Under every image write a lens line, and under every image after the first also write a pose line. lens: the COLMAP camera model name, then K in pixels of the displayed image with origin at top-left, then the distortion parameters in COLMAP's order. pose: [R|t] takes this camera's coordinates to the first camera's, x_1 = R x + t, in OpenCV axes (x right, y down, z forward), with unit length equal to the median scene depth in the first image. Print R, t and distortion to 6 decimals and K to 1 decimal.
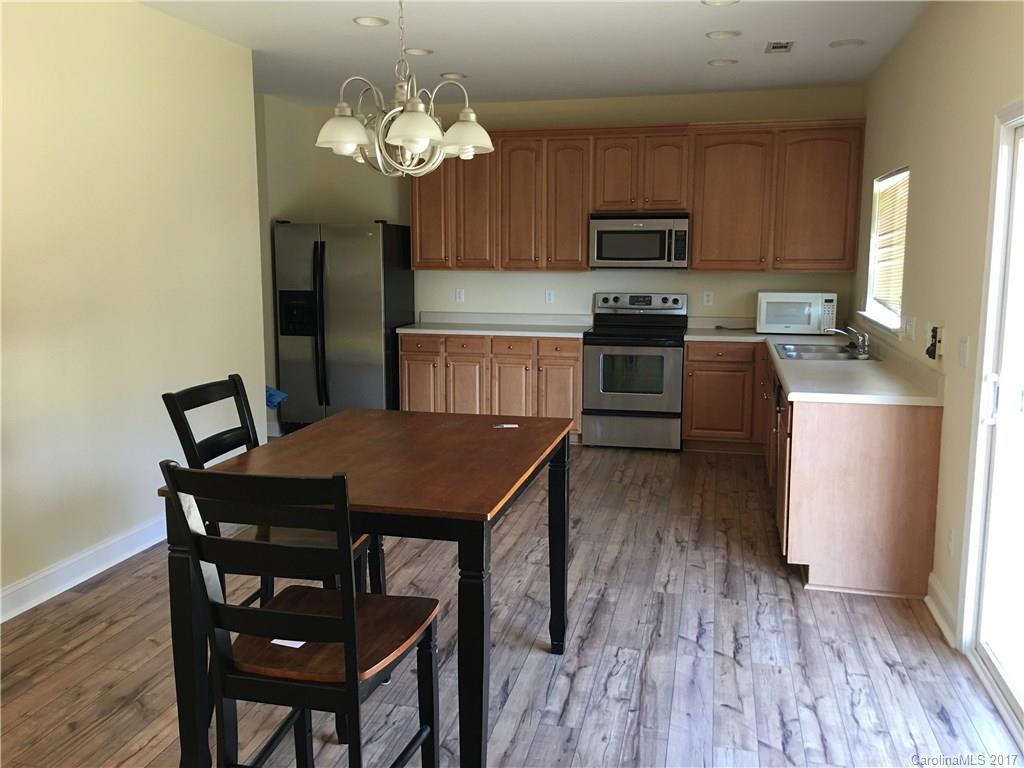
lens RADIAL K [[870.6, 0, 518.8], [0, 870.6, 381.6], [0, 0, 1]] dist [0.074291, -0.091385]
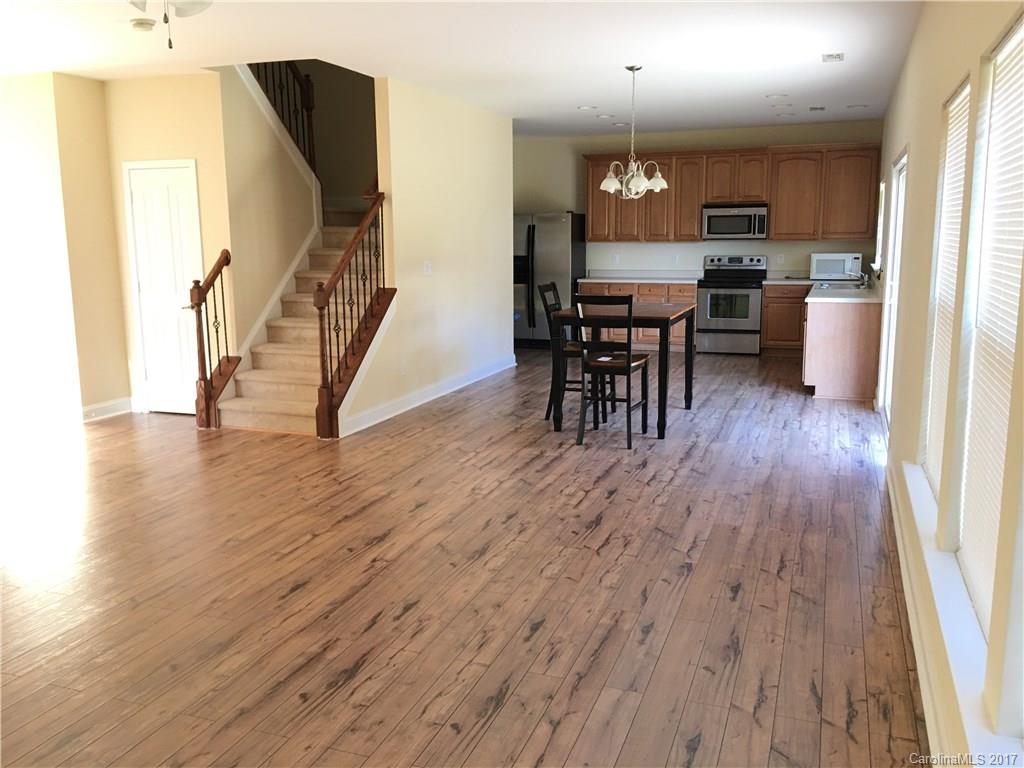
lens RADIAL K [[883.4, 0, 512.0], [0, 883.4, 384.0], [0, 0, 1]] dist [0.048498, -0.003312]
pose [[0.992554, 0.010443, -0.121356, -0.064426], [-0.007814, 0.999725, 0.022118, 0.100415], [0.121554, -0.021005, 0.992363, -0.651294]]
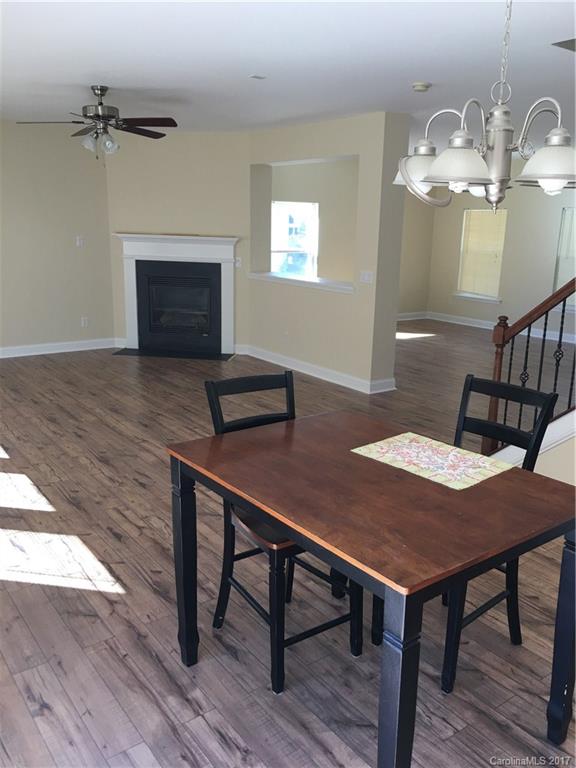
lens RADIAL K [[653.0, 0, 294.3], [0, 653.0, 380.5], [0, 0, 1]] dist [0.074291, -0.091385]
pose [[-0.649222, 0.160178, -0.743541, 0.237457], [-0.138019, 0.936534, 0.322265, -0.117646], [0.747971, 0.311845, -0.585911, 0.592914]]
